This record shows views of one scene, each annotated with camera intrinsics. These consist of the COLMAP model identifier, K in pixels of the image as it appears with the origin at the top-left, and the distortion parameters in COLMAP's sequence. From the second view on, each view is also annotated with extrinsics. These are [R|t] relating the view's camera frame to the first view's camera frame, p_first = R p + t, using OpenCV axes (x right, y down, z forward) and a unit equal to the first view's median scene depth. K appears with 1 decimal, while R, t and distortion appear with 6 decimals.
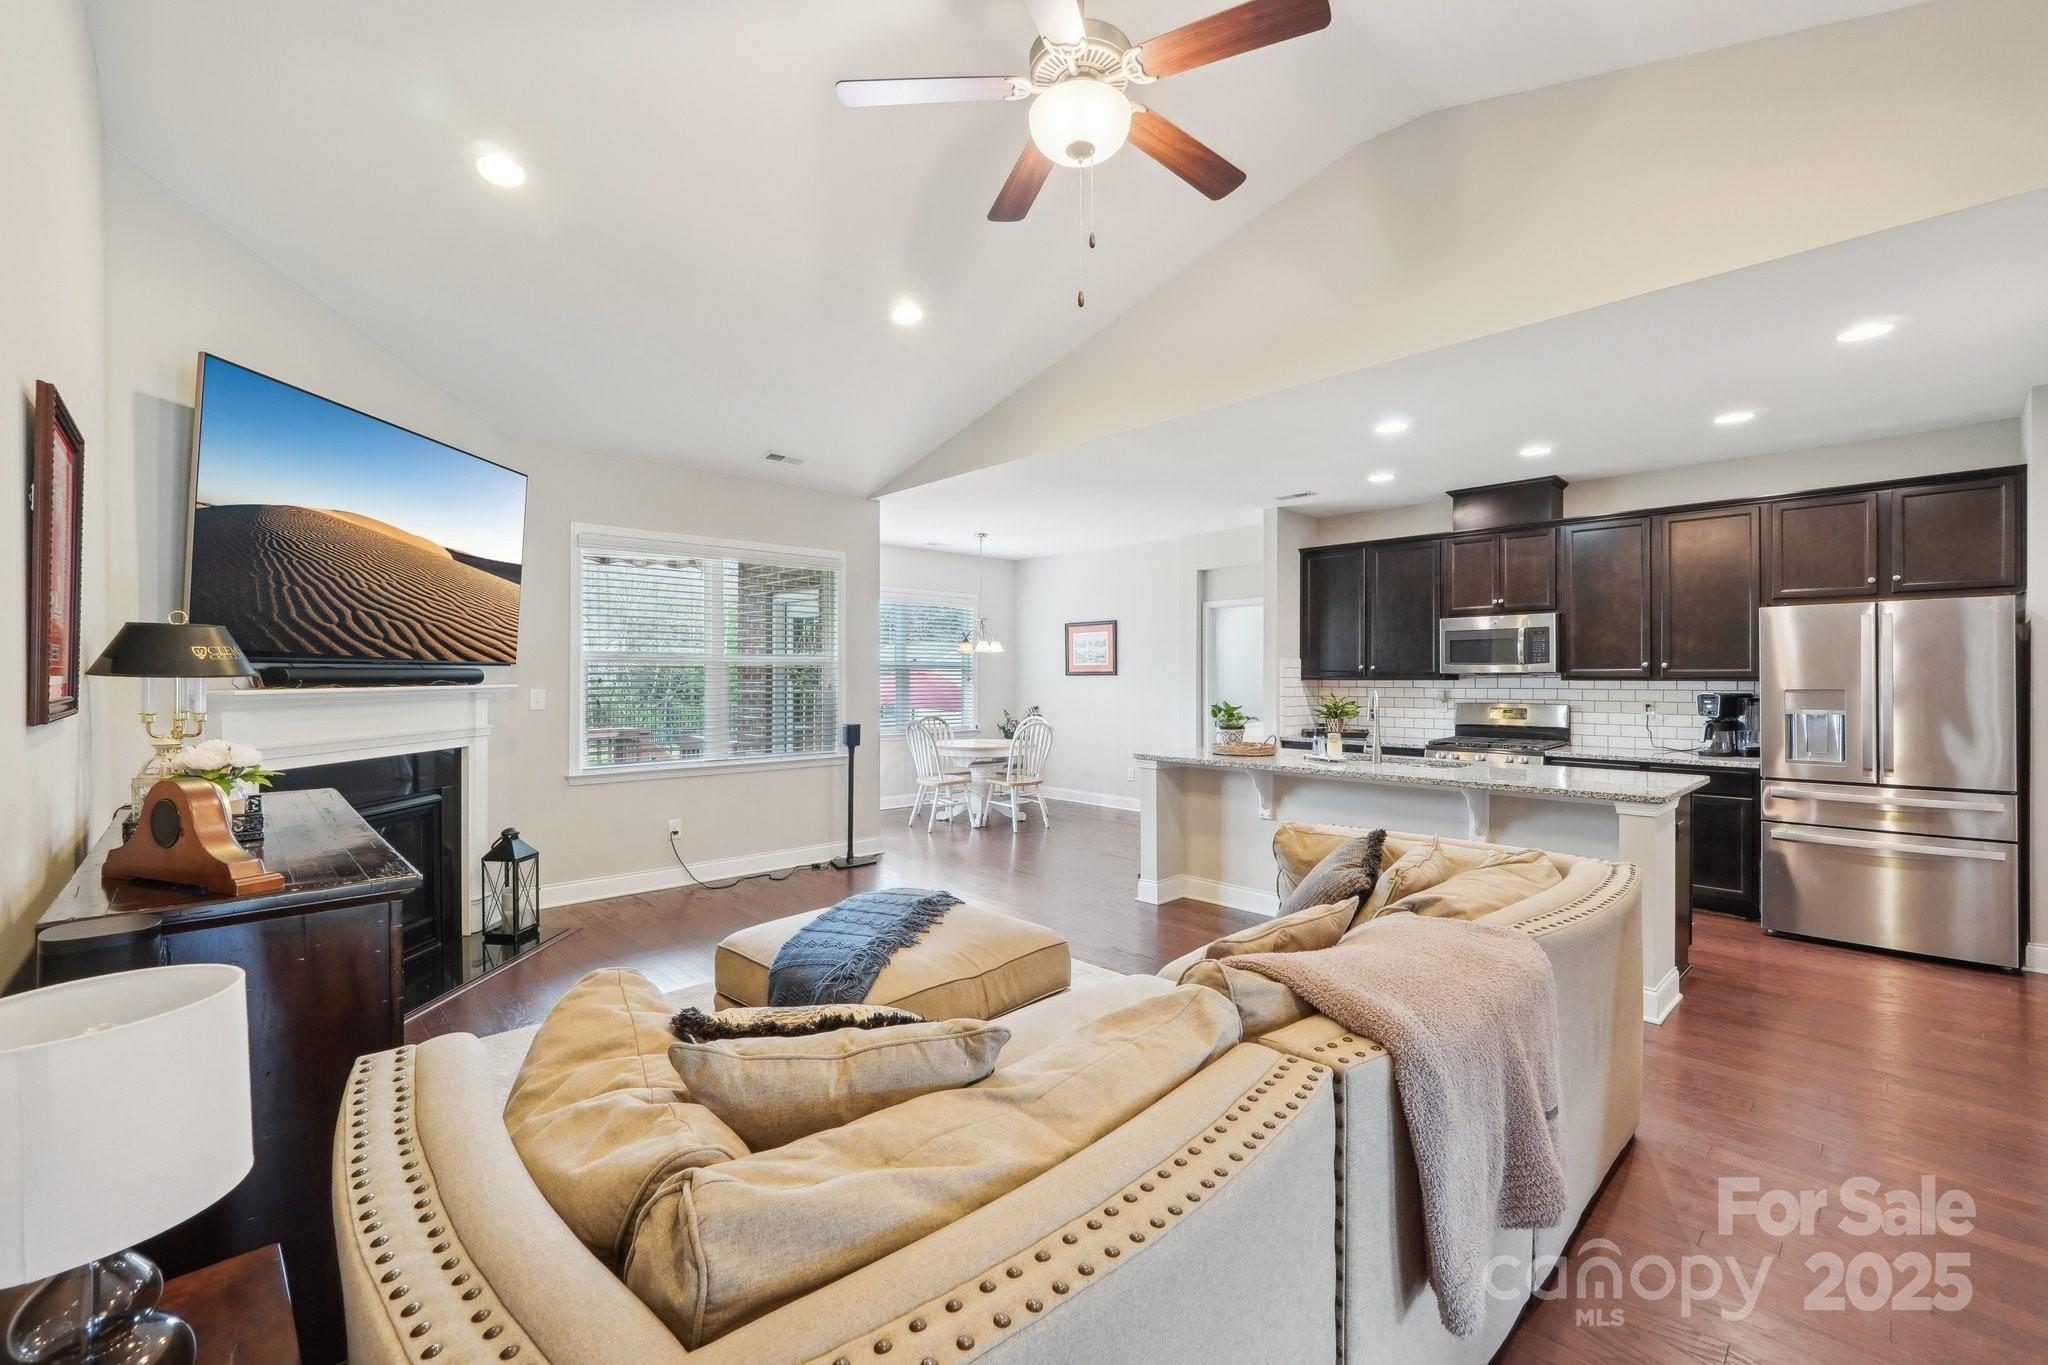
lens RADIAL K [[873.0, 0, 1024.0], [0, 873.0, 682.5], [0, 0, 1]] dist [-0.001421, 0.000727]
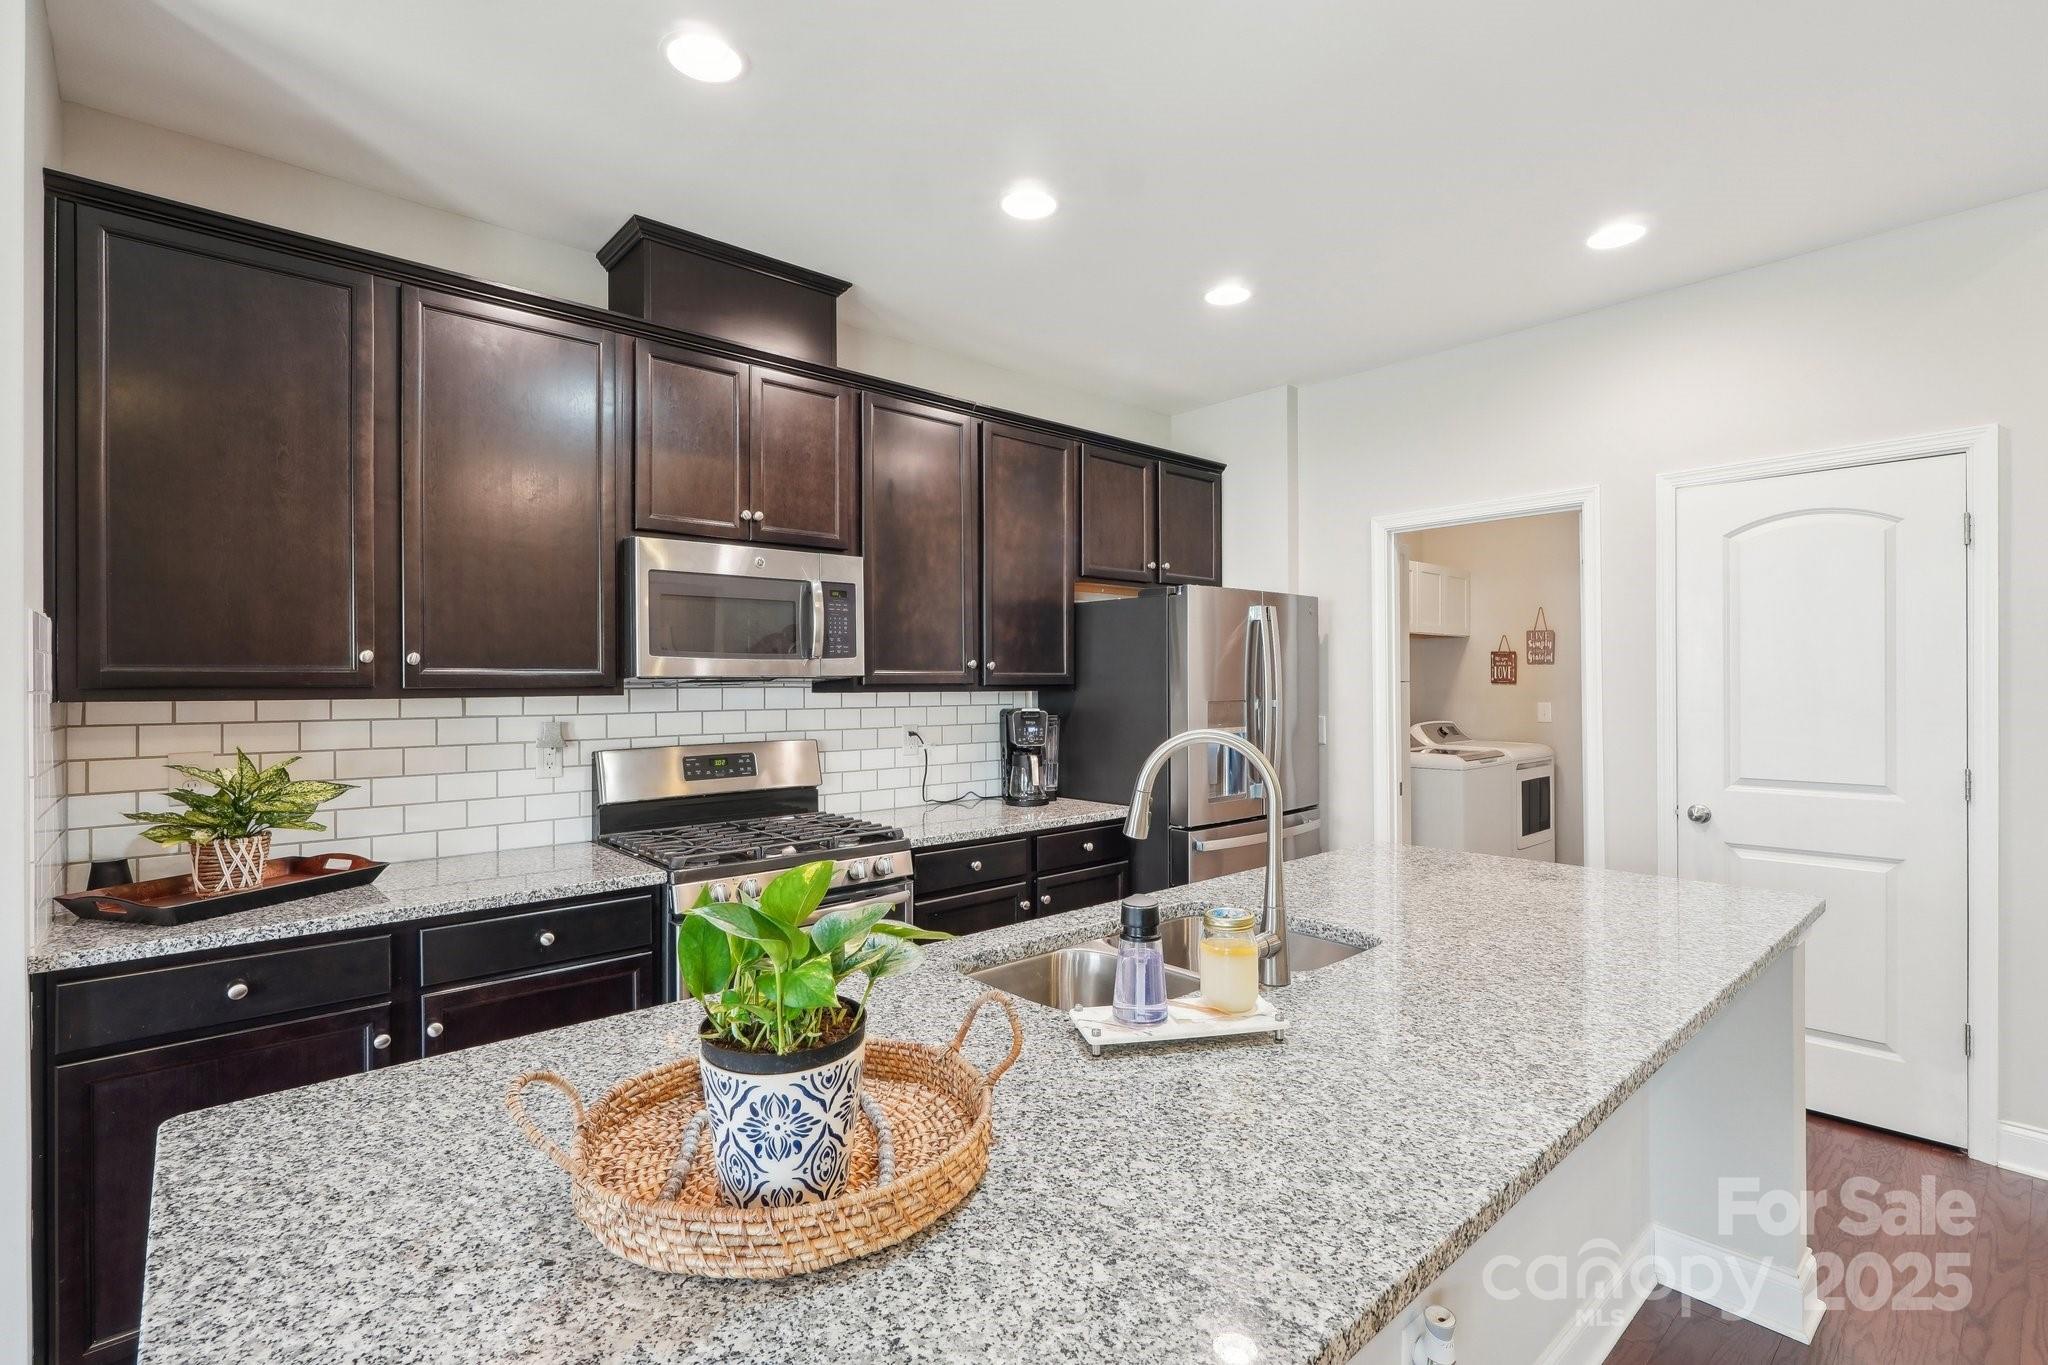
lens RADIAL K [[948.8, 0, 1029.0], [0, 948.8, 668.2], [0, 0, 1]] dist [0.000412, 0.000601]
pose [[0.030190, 0.015632, 0.999422, 0.071072], [0.010445, 0.999818, -0.015953, -0.006793], [-0.999490, 0.010921, 0.030021, 0.915504]]
